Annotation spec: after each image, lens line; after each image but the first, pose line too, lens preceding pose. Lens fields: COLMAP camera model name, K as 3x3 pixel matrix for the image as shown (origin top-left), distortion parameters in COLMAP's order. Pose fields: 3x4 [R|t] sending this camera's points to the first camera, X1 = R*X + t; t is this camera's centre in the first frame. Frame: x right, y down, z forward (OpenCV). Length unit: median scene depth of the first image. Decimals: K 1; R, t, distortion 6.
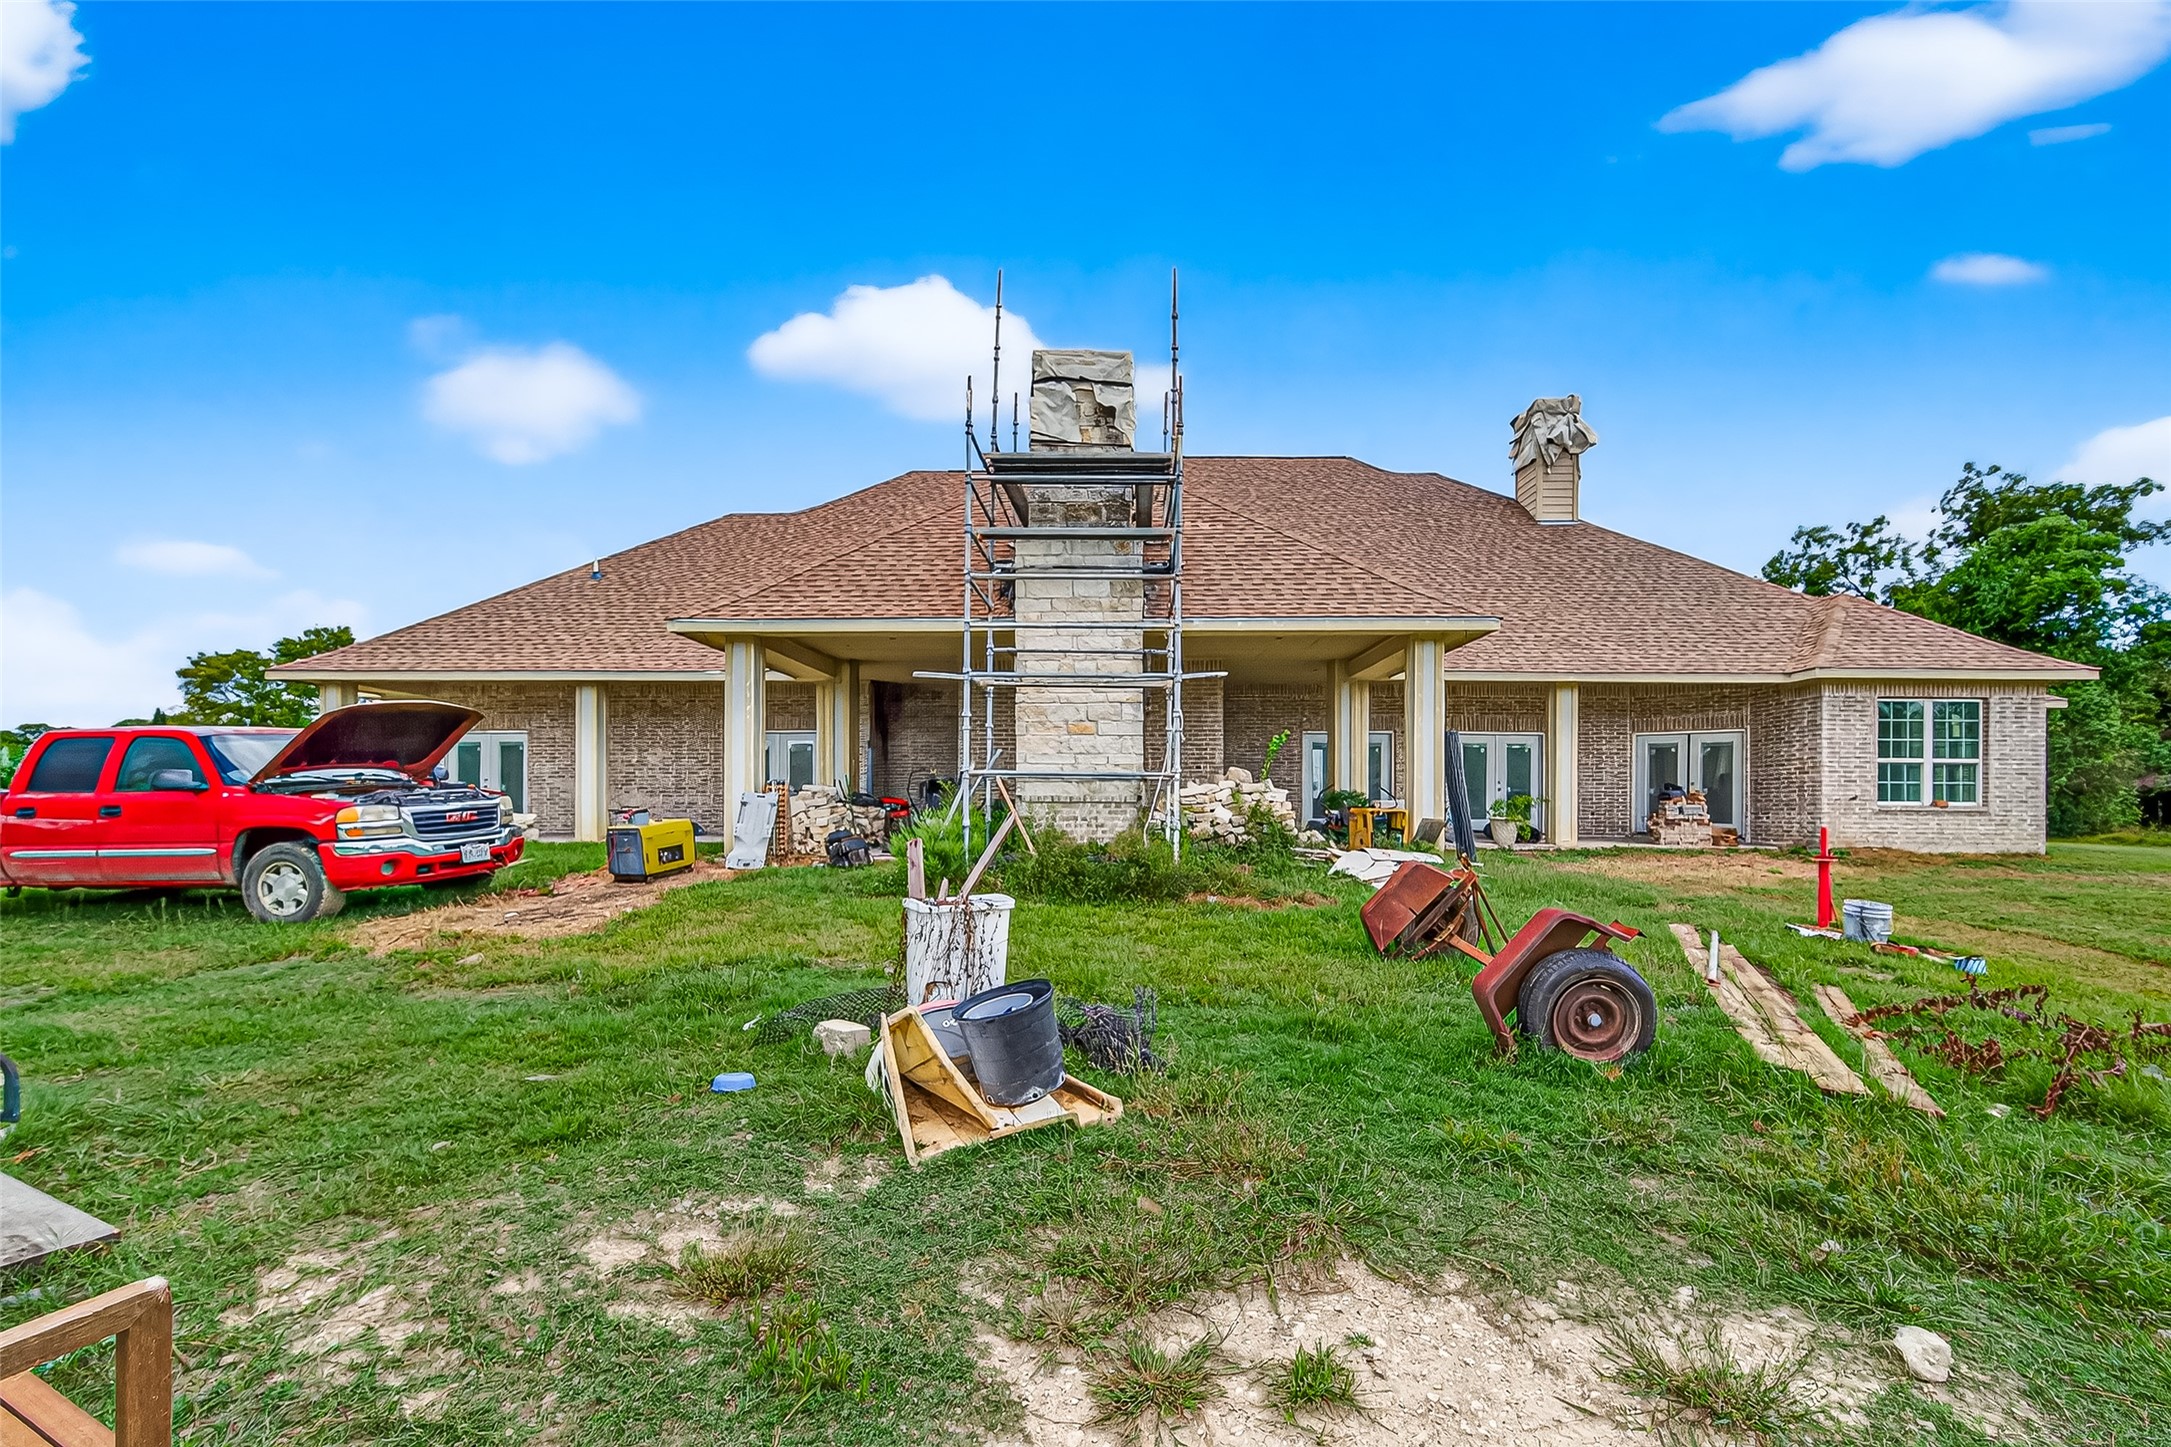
lens RADIAL K [[893.5, 0, 1098.1], [0, 893.5, 825.7], [0, 0, 1]] dist [-0.001191, 0.000071]
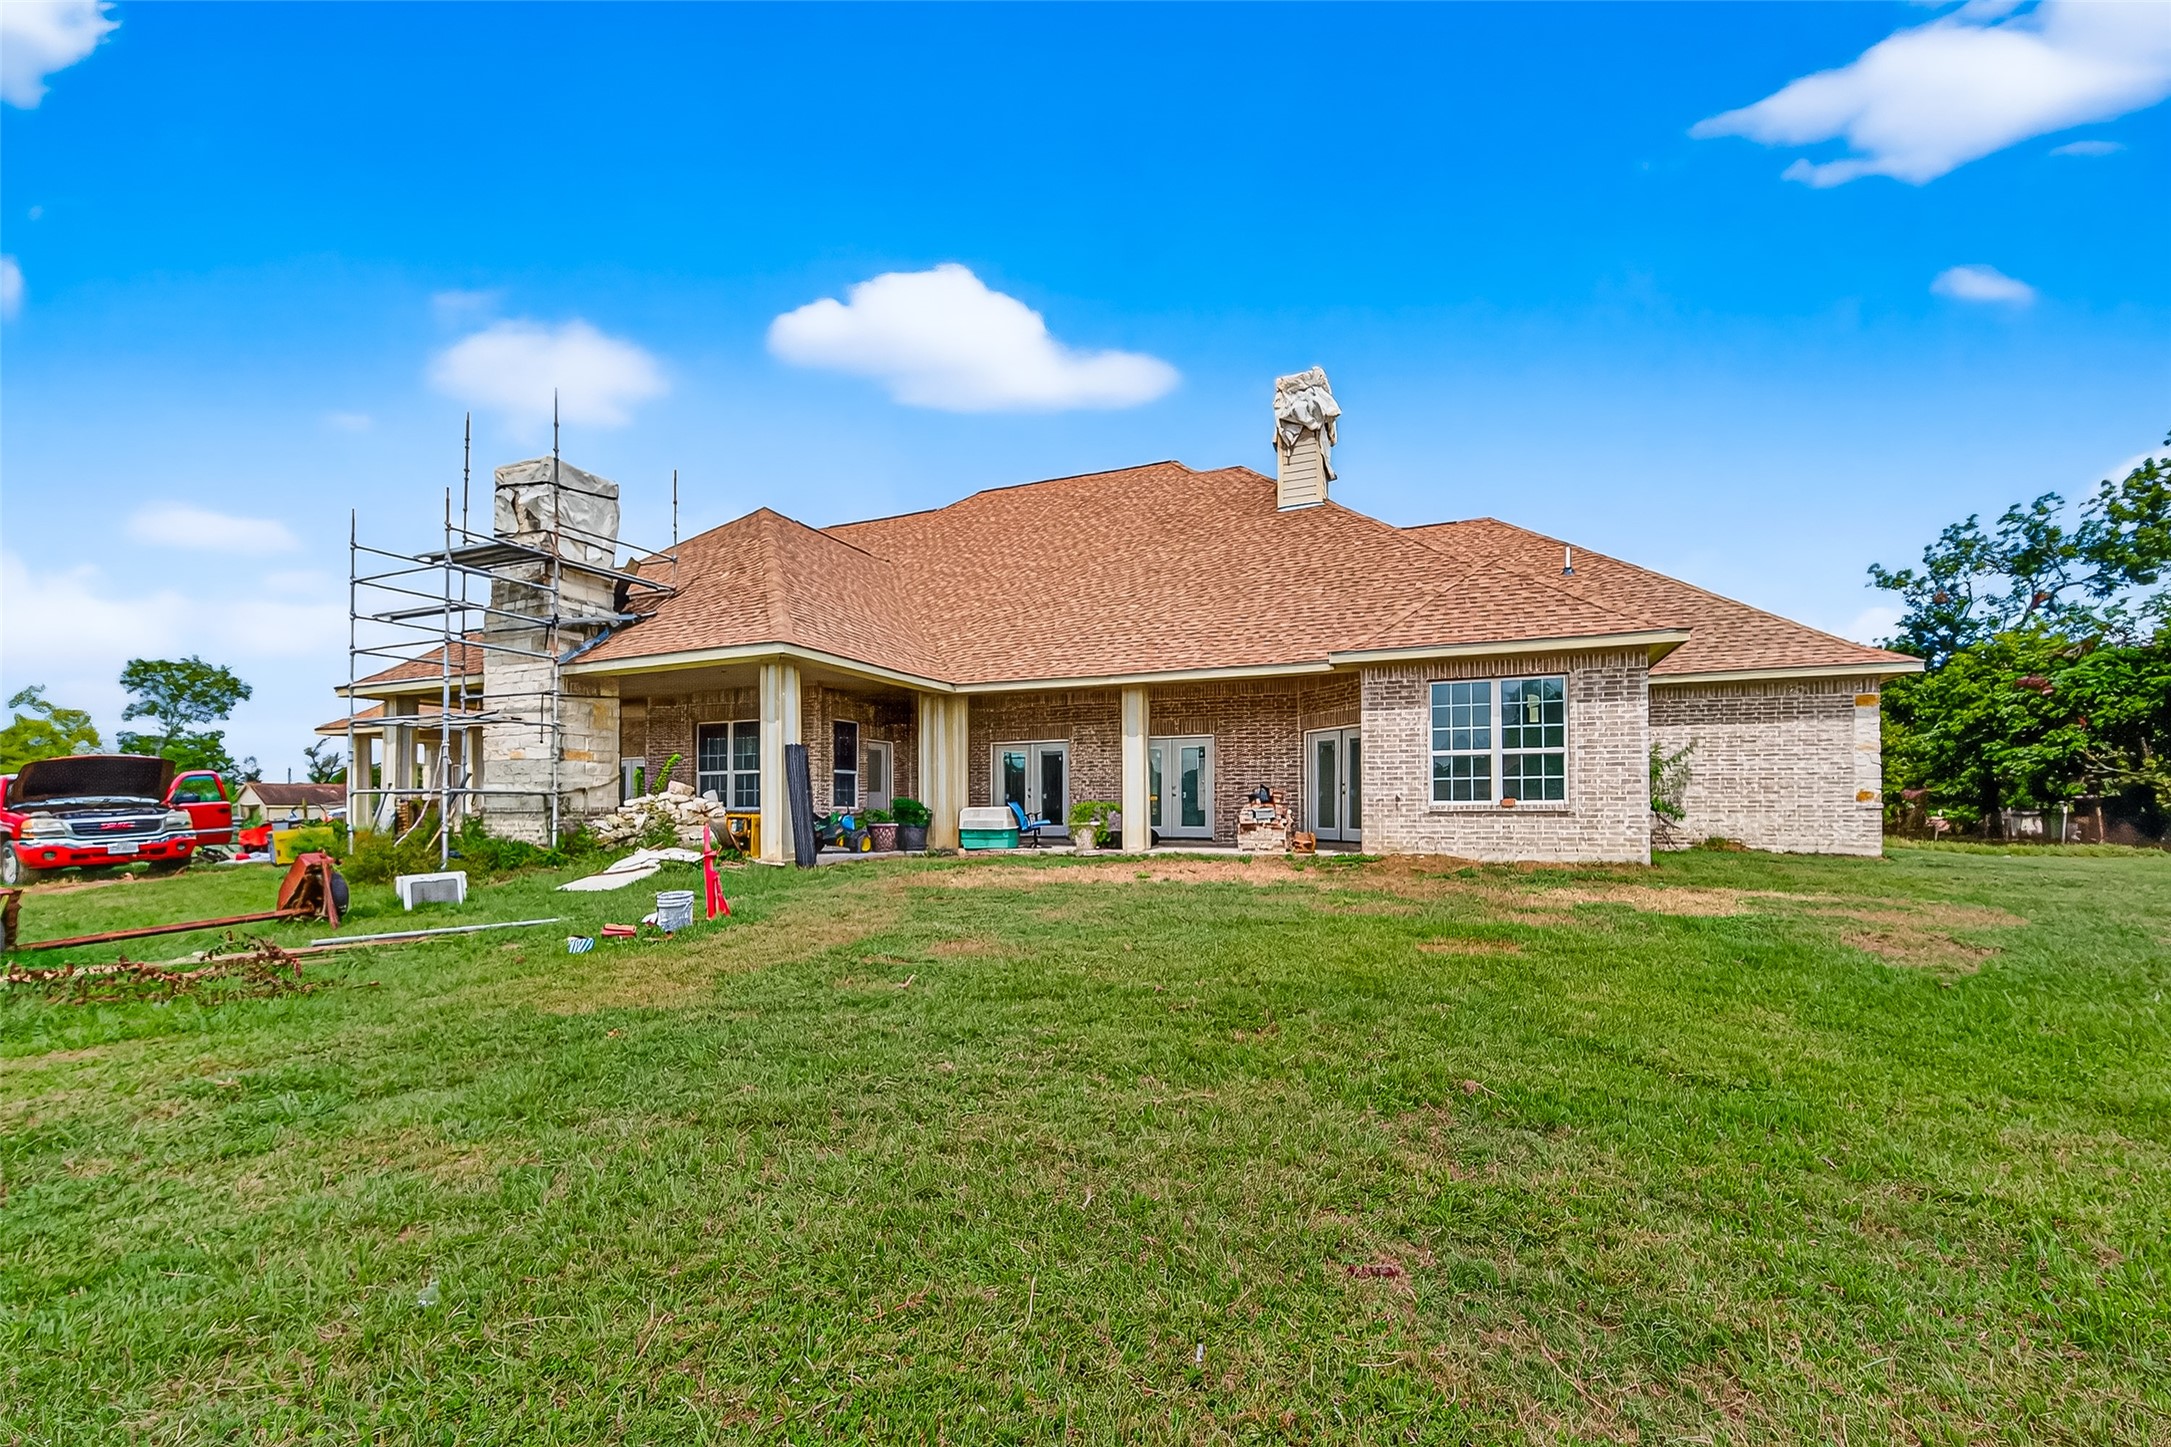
lens RADIAL K [[893.5, 0, 1098.1], [0, 893.5, 825.7], [0, 0, 1]] dist [-0.001191, 0.000071]
pose [[0.932185, -0.006278, -0.361928, 0.883369], [0.000699, 0.999879, -0.015543, 0.009665], [0.361981, 0.014236, 0.932077, 0.080013]]
